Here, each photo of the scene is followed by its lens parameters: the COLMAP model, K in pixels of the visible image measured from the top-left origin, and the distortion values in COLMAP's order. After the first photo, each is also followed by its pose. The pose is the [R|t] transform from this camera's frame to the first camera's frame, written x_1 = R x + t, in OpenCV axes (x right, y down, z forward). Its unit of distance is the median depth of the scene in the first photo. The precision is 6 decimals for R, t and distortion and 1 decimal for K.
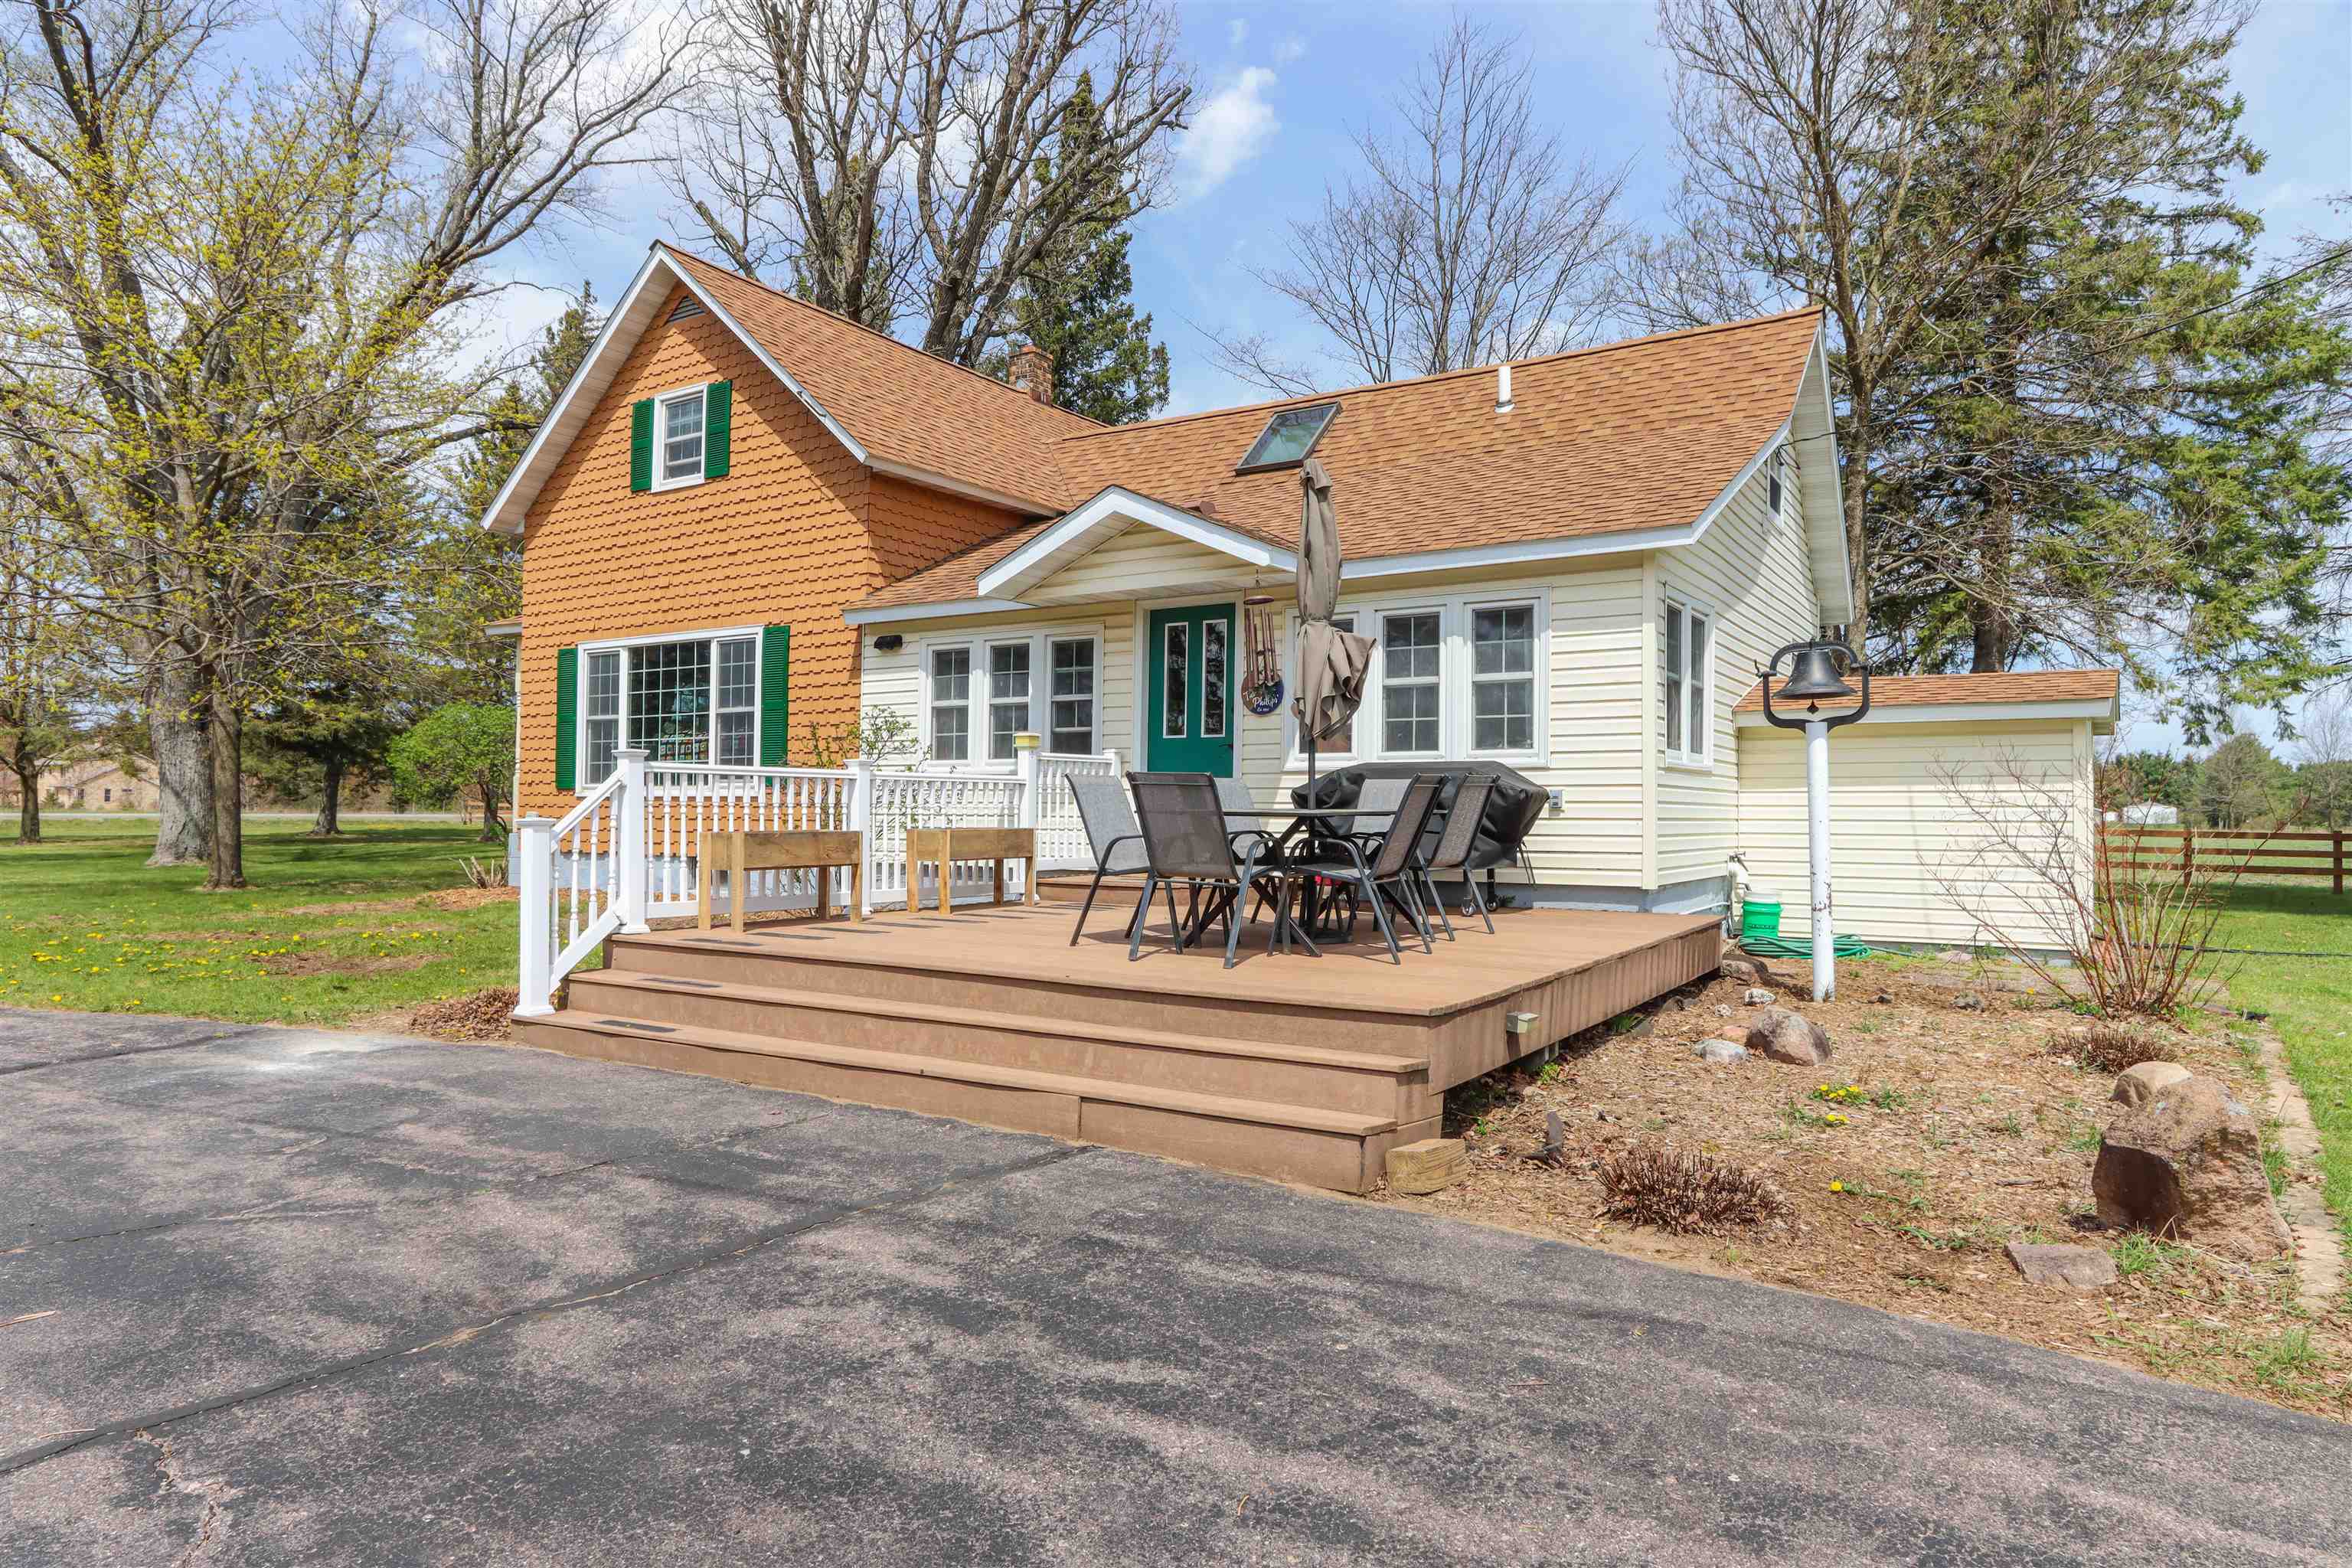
lens RADIAL K [[1423.4, 0, 1172.2], [0, 1423.4, 786.0], [0, 0, 1]] dist [-0.003782, 0.001202]
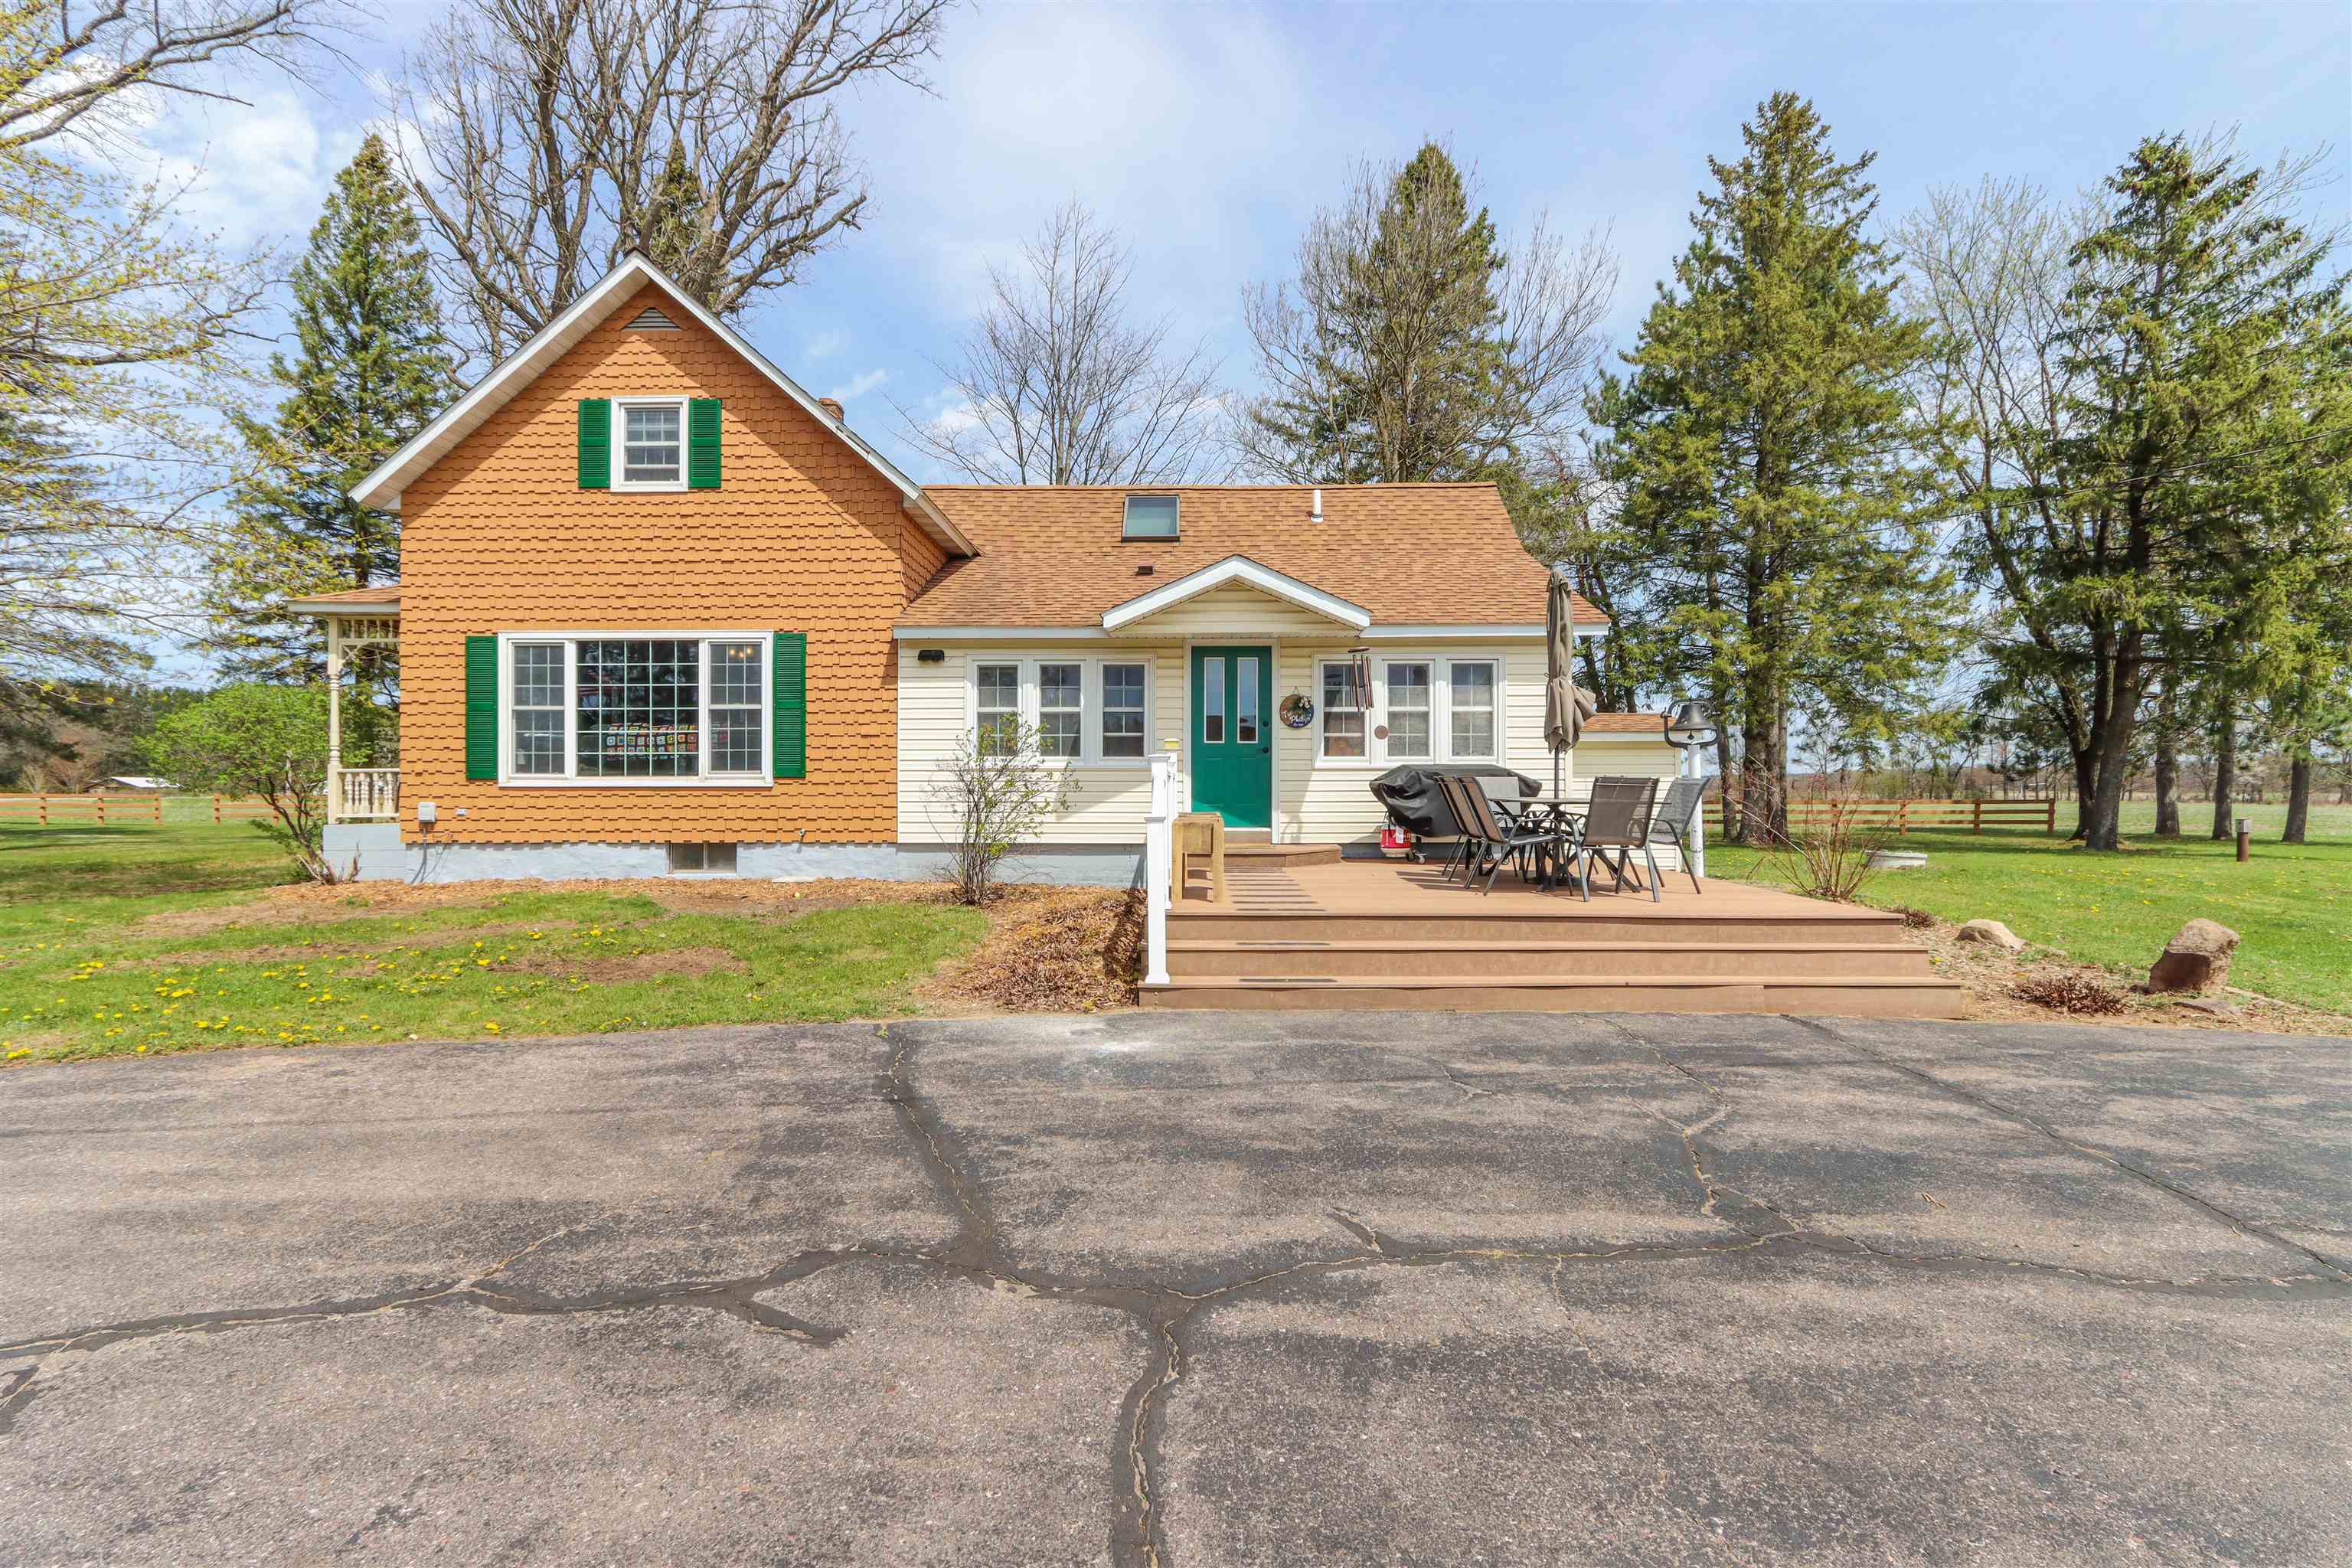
lens RADIAL K [[1078.7, 0, 1174.0], [0, 1078.7, 796.9], [0, 0, 1]] dist [0.000515, 0.003425]
pose [[0.848756, -0.011089, 0.528668, -0.480068], [-0.003662, 0.999633, 0.026846, -0.008428], [-0.528772, -0.024721, 0.848404, 0.126849]]
